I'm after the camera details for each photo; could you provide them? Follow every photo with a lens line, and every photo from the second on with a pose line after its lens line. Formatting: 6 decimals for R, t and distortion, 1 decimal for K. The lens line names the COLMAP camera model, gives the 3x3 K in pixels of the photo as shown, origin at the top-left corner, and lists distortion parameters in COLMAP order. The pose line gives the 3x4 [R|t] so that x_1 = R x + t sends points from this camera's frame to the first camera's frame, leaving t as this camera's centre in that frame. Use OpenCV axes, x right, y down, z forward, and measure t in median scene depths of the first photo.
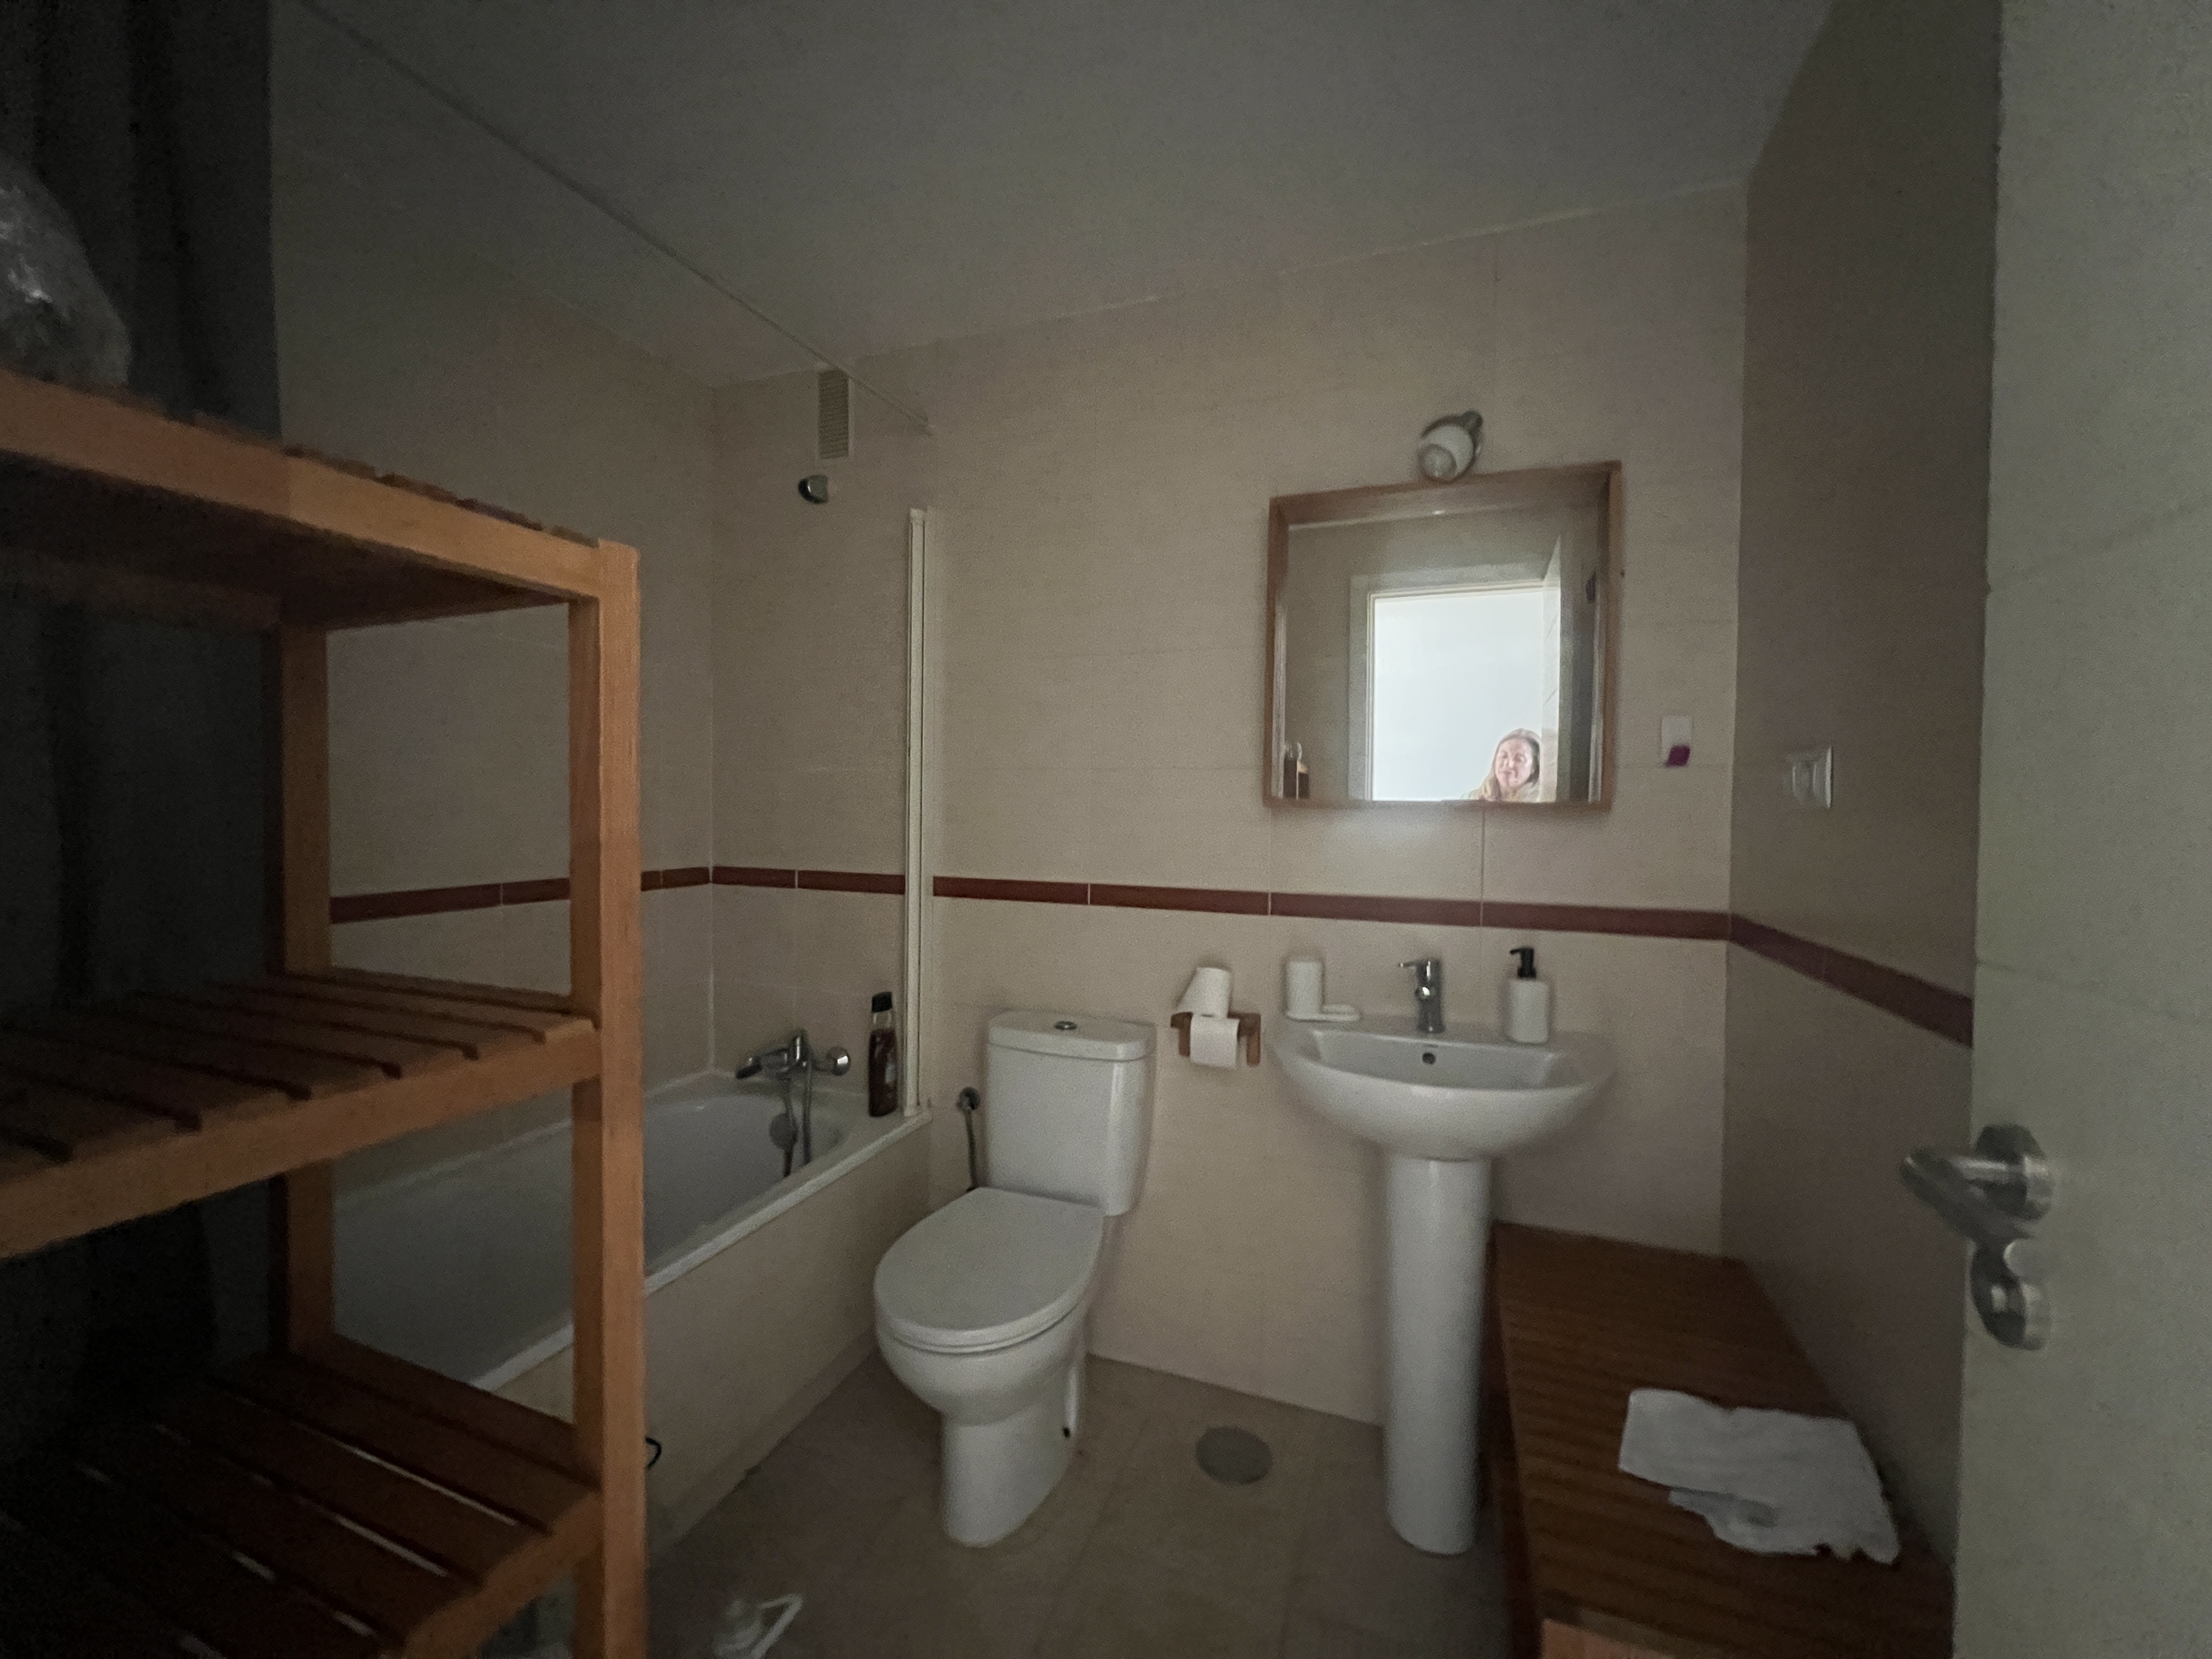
lens RADIAL K [[879.0, 0, 1098.1], [0, 879.0, 826.3], [0, 0, 1]] dist [0.000812, 0.000799]
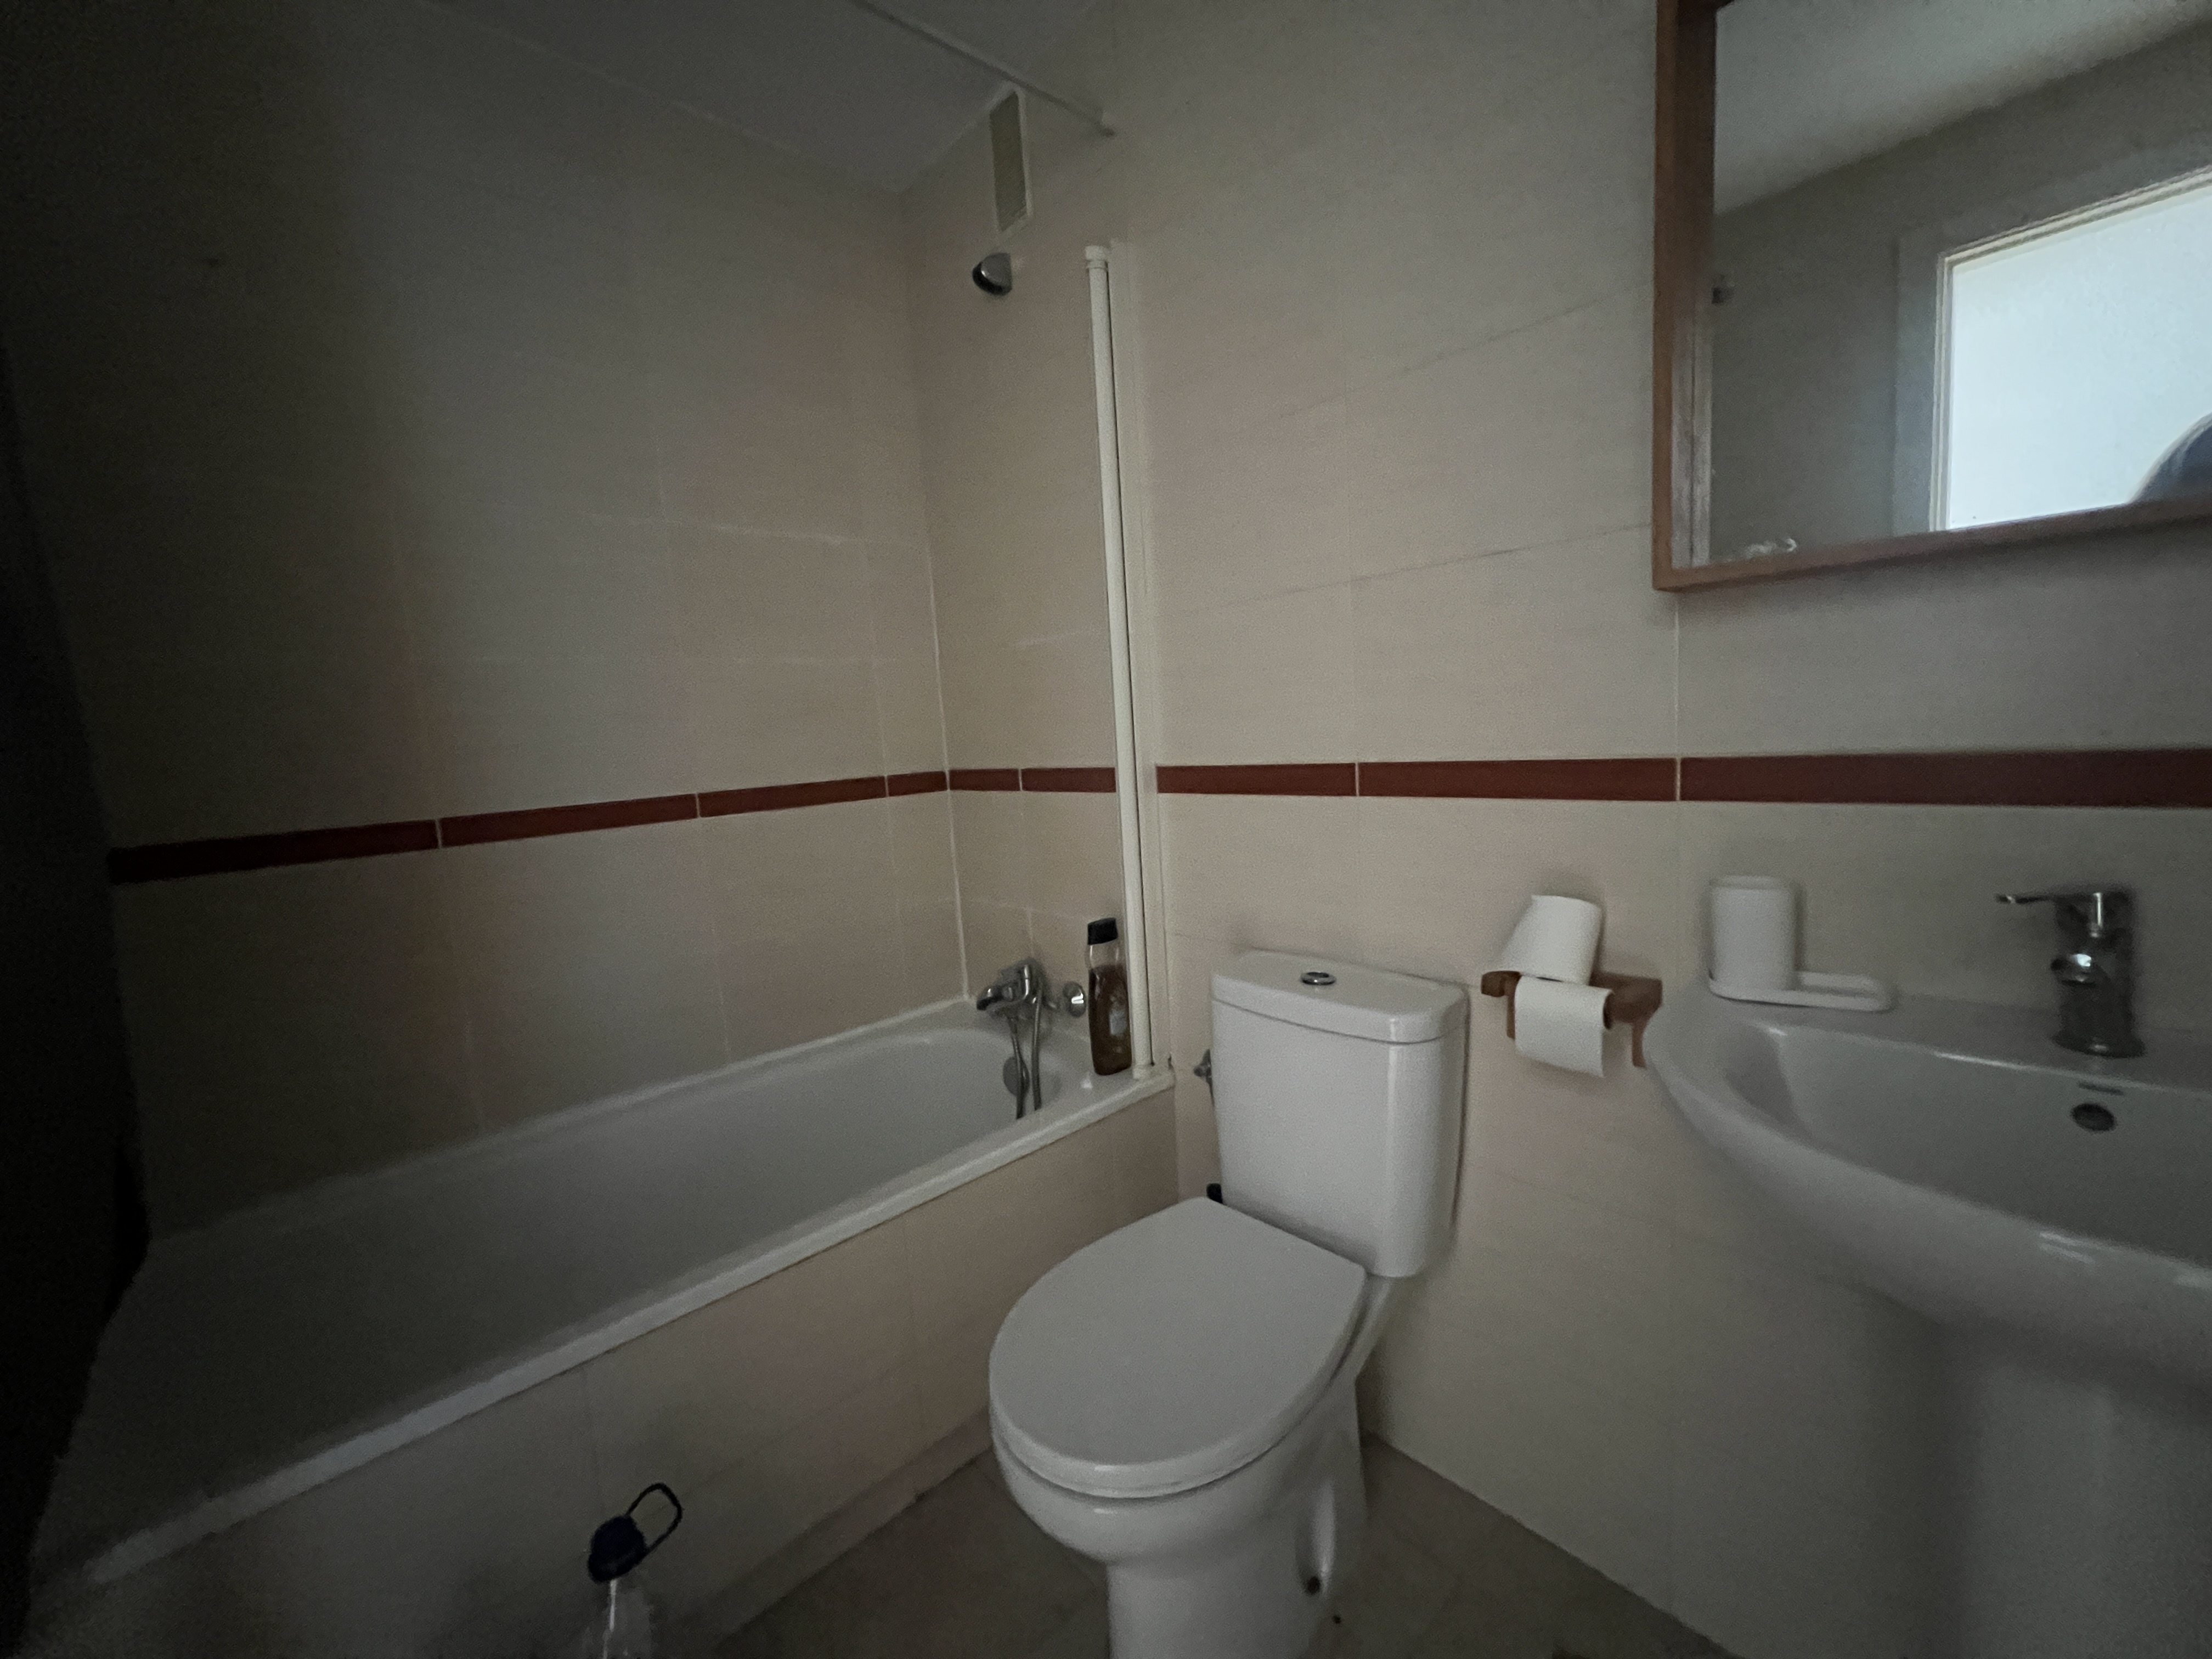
lens RADIAL K [[879.0, 0, 1109.1], [0, 879.0, 826.5], [0, 0, 1]] dist [0.000812, 0.000799]
pose [[0.894537, -0.020142, -0.446539, 0.109982], [0.064640, 0.994313, 0.084641, 0.043313], [0.442295, -0.104579, 0.890752, 0.324656]]
